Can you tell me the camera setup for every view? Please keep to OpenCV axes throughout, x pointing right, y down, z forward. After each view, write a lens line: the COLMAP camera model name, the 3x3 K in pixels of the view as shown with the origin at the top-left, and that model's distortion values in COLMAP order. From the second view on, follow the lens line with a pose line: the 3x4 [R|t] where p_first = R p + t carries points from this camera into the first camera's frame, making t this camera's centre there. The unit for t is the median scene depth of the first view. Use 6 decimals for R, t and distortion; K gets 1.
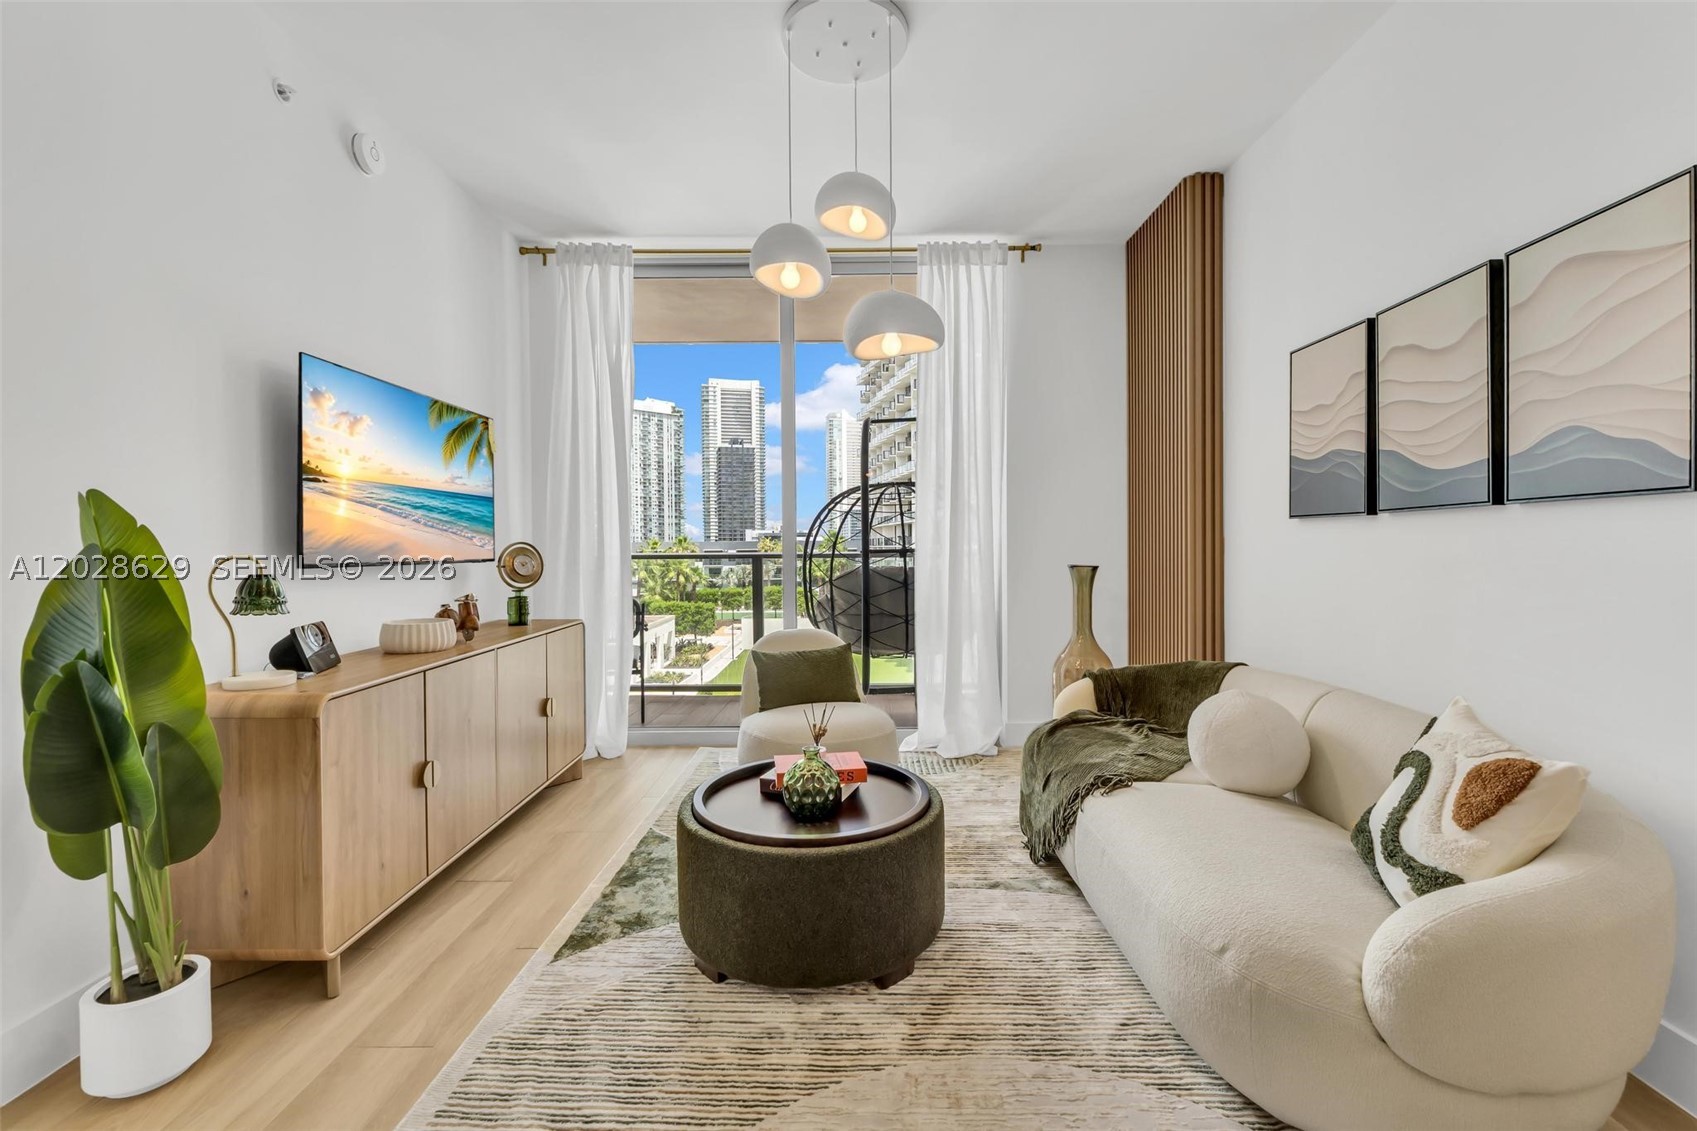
lens RADIAL K [[723.0, 0, 847.2], [0, 723.0, 557.5], [0, 0, 1]] dist [-0.001578, -0.000004]
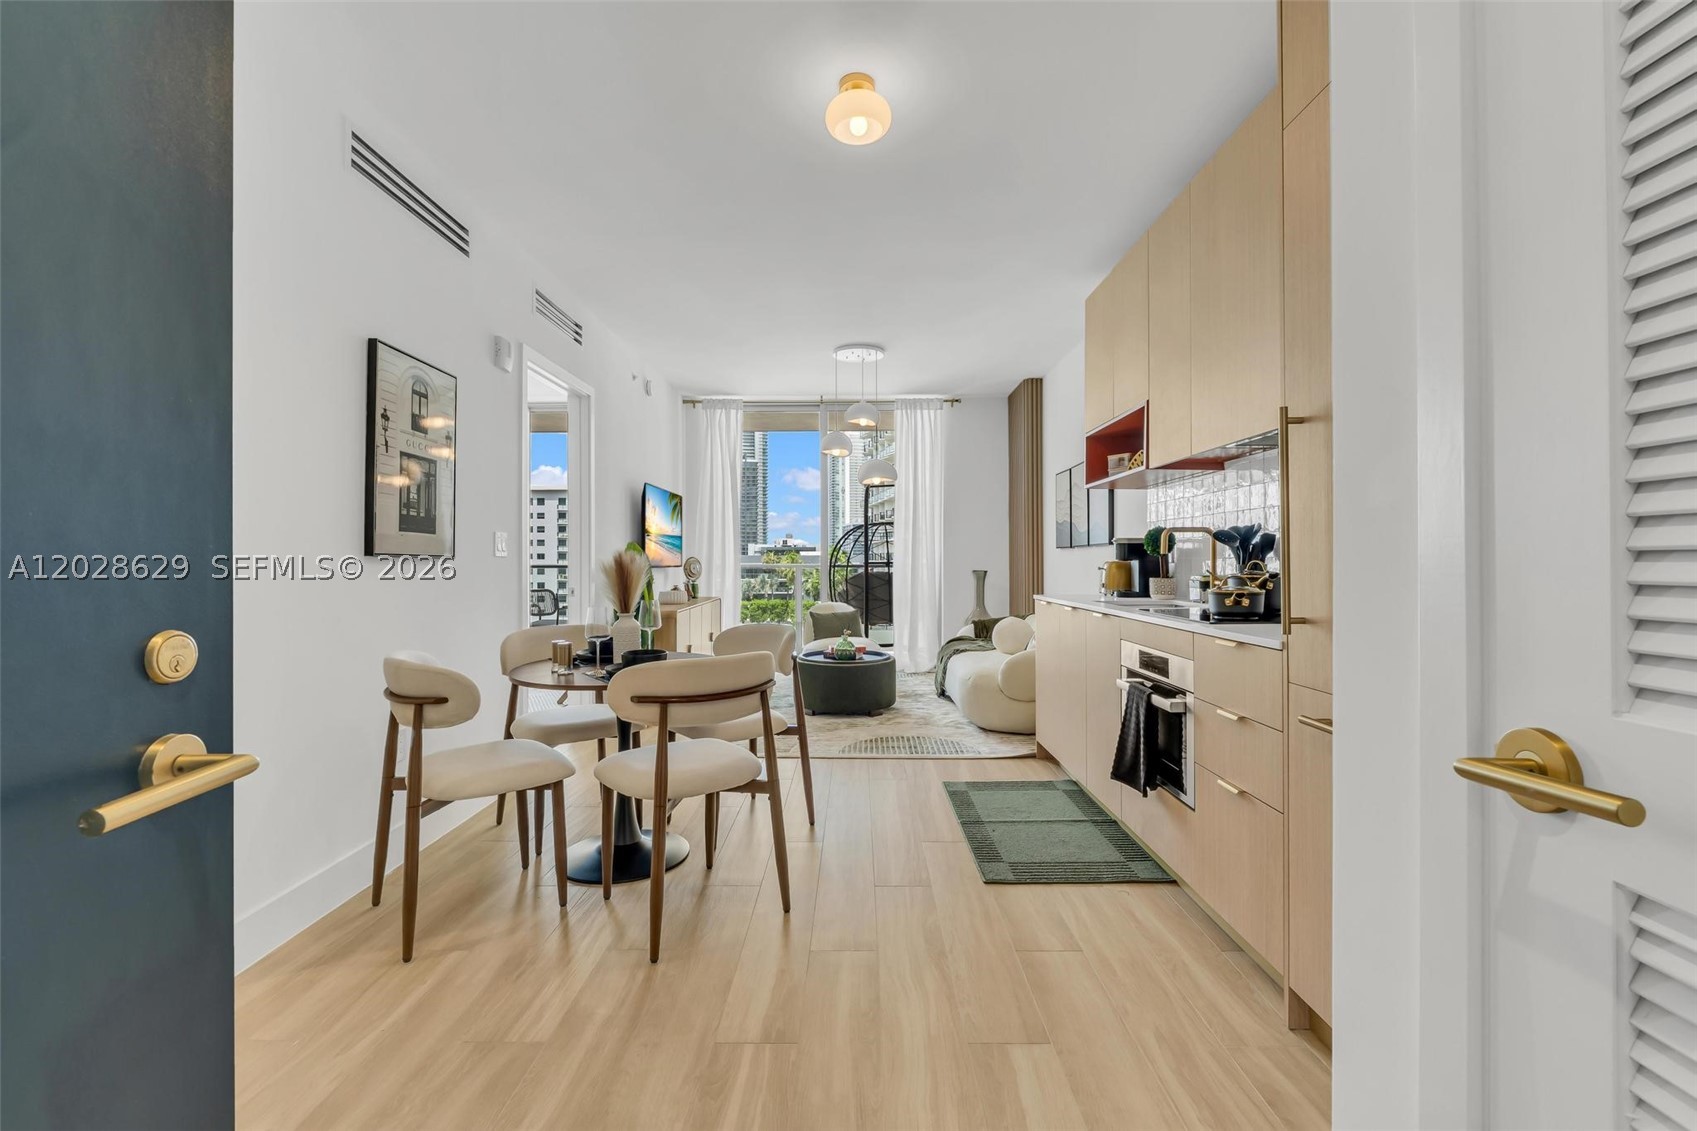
lens RADIAL K [[723.0, 0, 847.2], [0, 723.0, 557.5], [0, 0, 1]] dist [-0.001578, -0.000004]
pose [[0.999980, 0.005622, -0.002826, -0.019451], [-0.005677, 0.999785, -0.019940, 0.015823], [0.002714, 0.019955, 0.999797, -0.915343]]
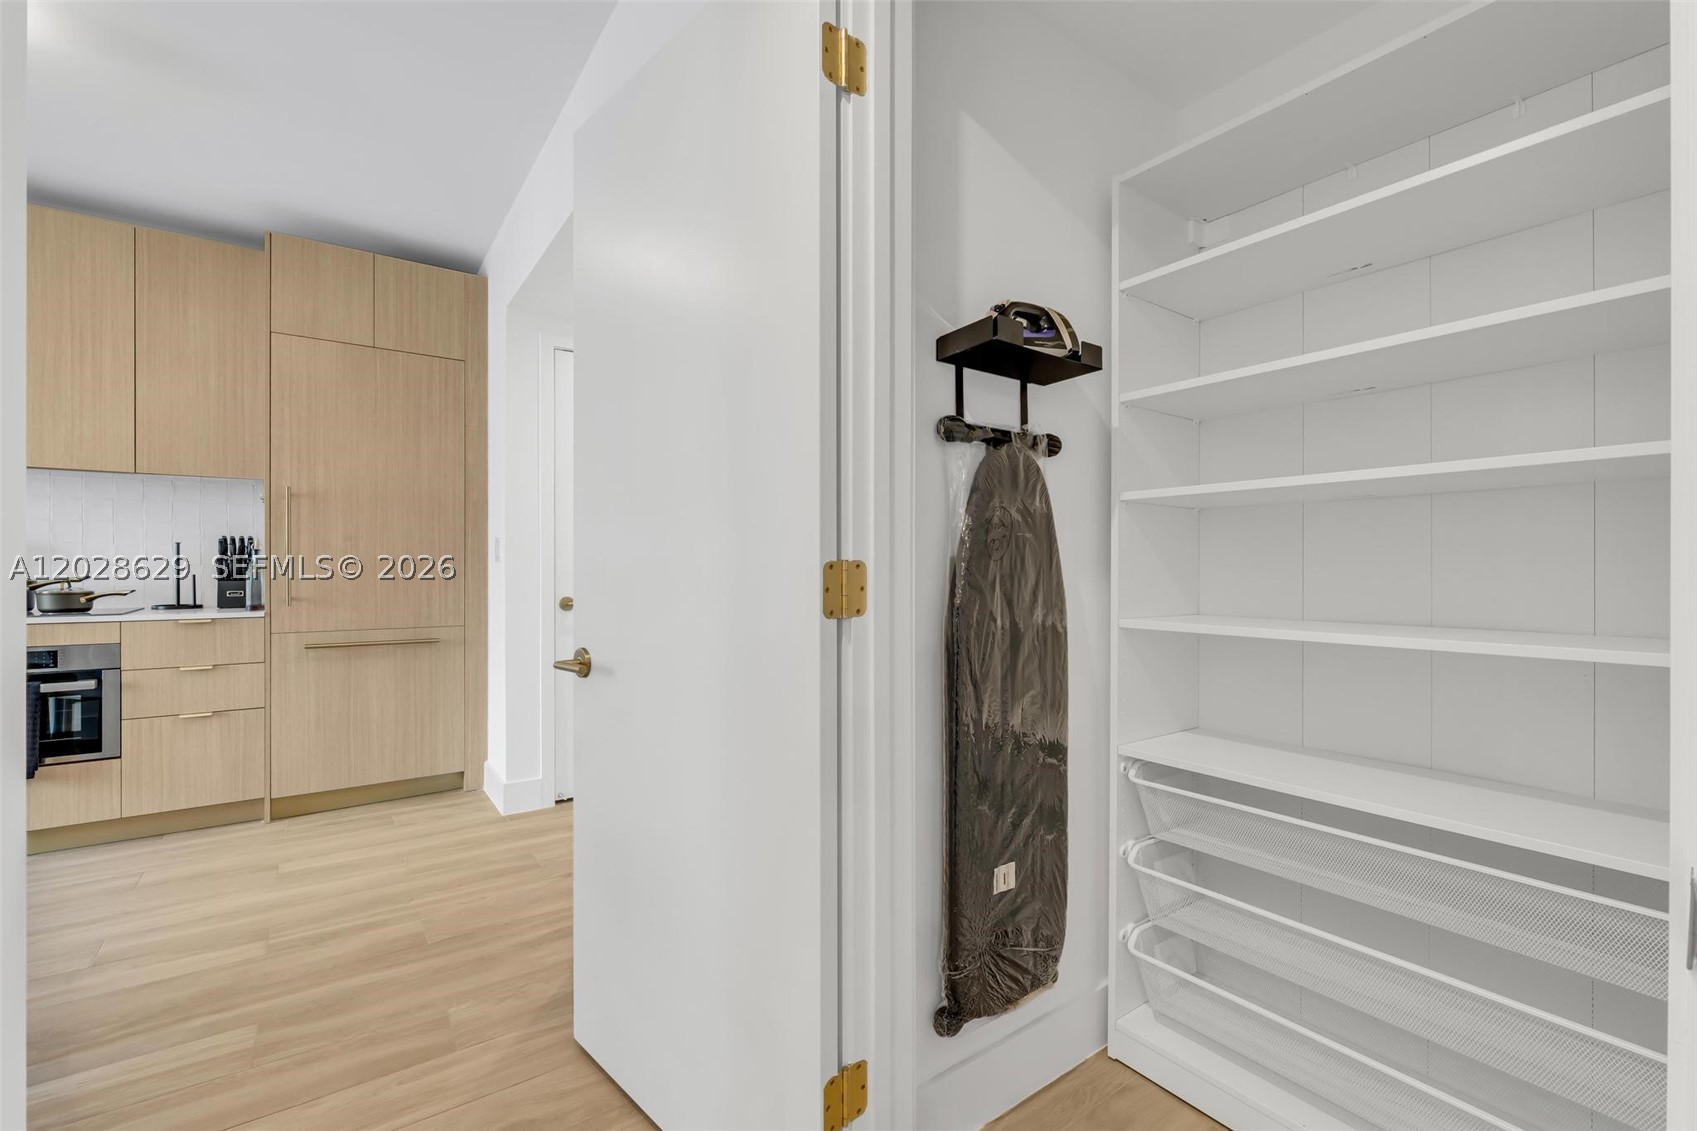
lens RADIAL K [[720.7, 0, 852.3], [0, 720.7, 569.1], [0, 0, 1]] dist [-0.008663, -0.000327]
pose [[-0.601212, 0.008819, 0.799041, -0.843776], [0.015342, 0.999882, 0.000508, 0.019018], [-0.798942, 0.012564, -0.601277, -0.479095]]
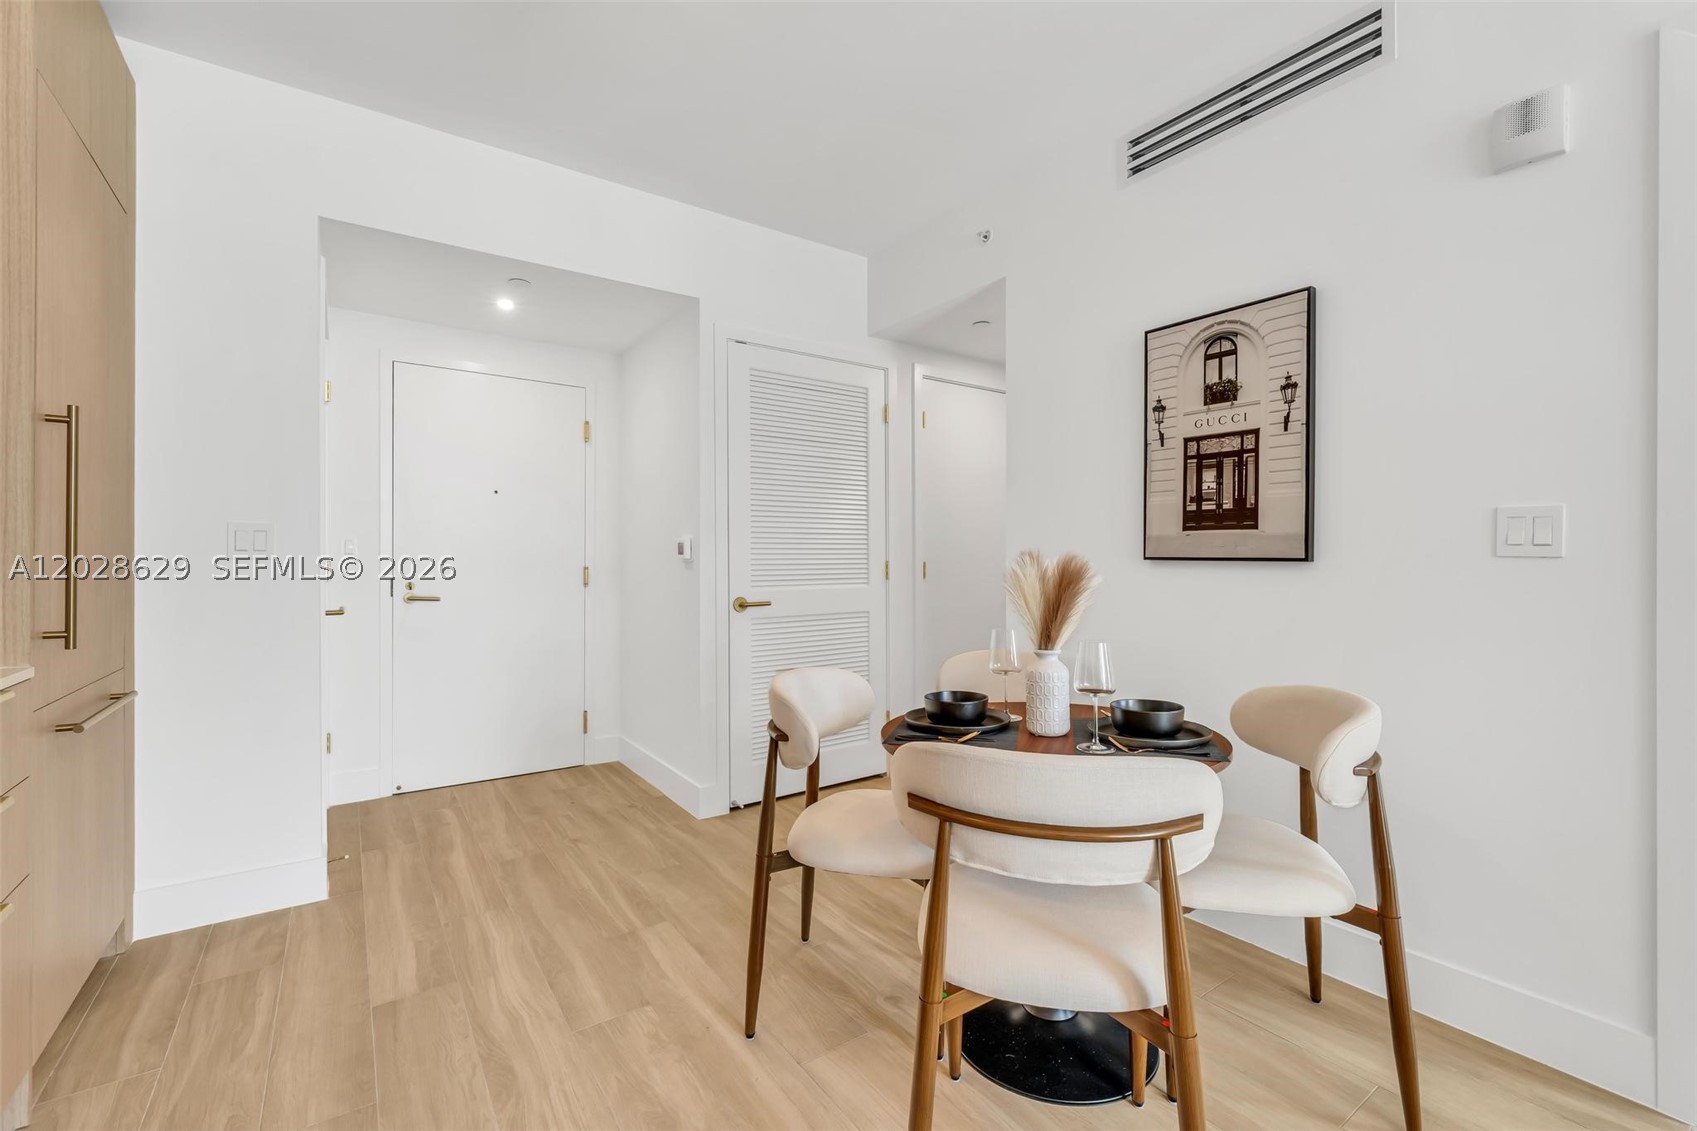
lens RADIAL K [[720.7, 0, 852.3], [0, 720.7, 569.1], [0, 0, 1]] dist [-0.008663, -0.000327]
pose [[-0.808264, 0.011087, -0.588715, 0.131337], [-0.003192, 0.999726, 0.023210, -0.002992], [0.588811, 0.020639, -0.808007, 0.151776]]
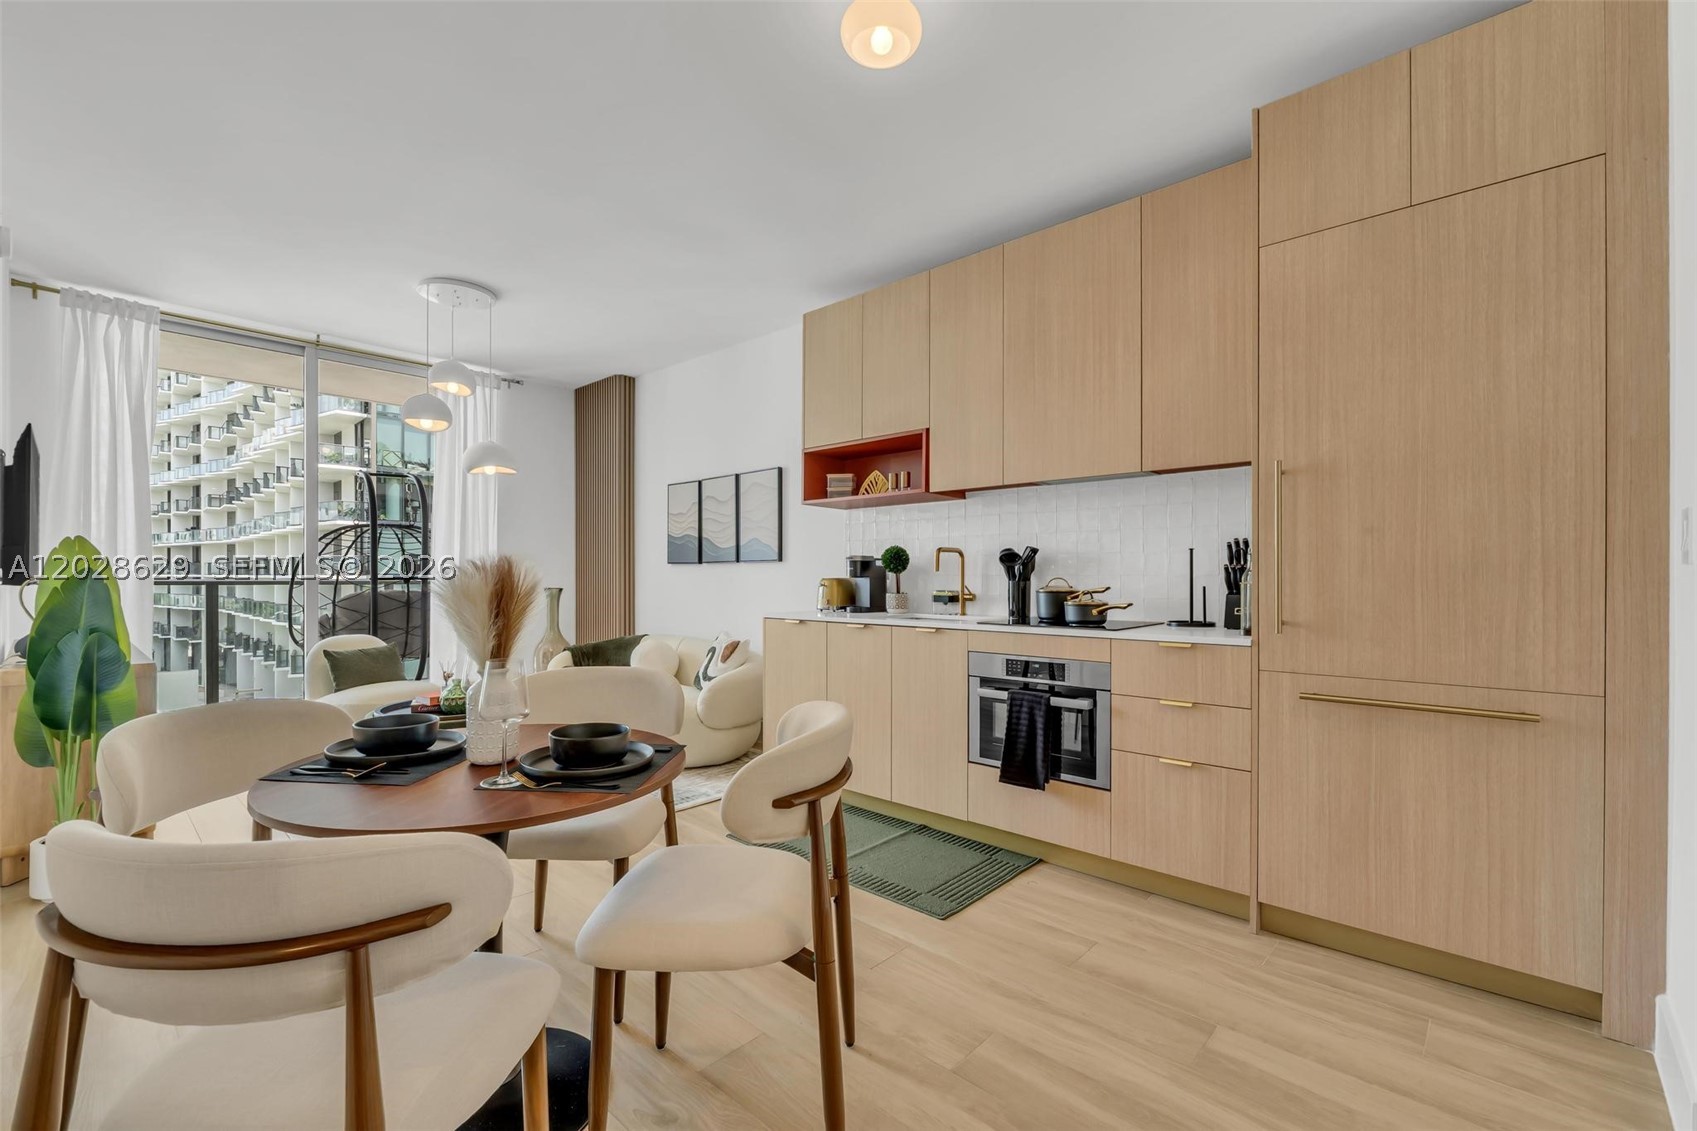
lens RADIAL K [[724.1, 0, 858.2], [0, 724.1, 578.7], [0, 0, 1]] dist [-0.002883, -0.000347]
pose [[0.668564, 0.009143, 0.743599, -0.426063], [0.003252, 0.999879, -0.015218, 0.016194], [-0.743648, 0.012592, 0.668453, -0.598400]]
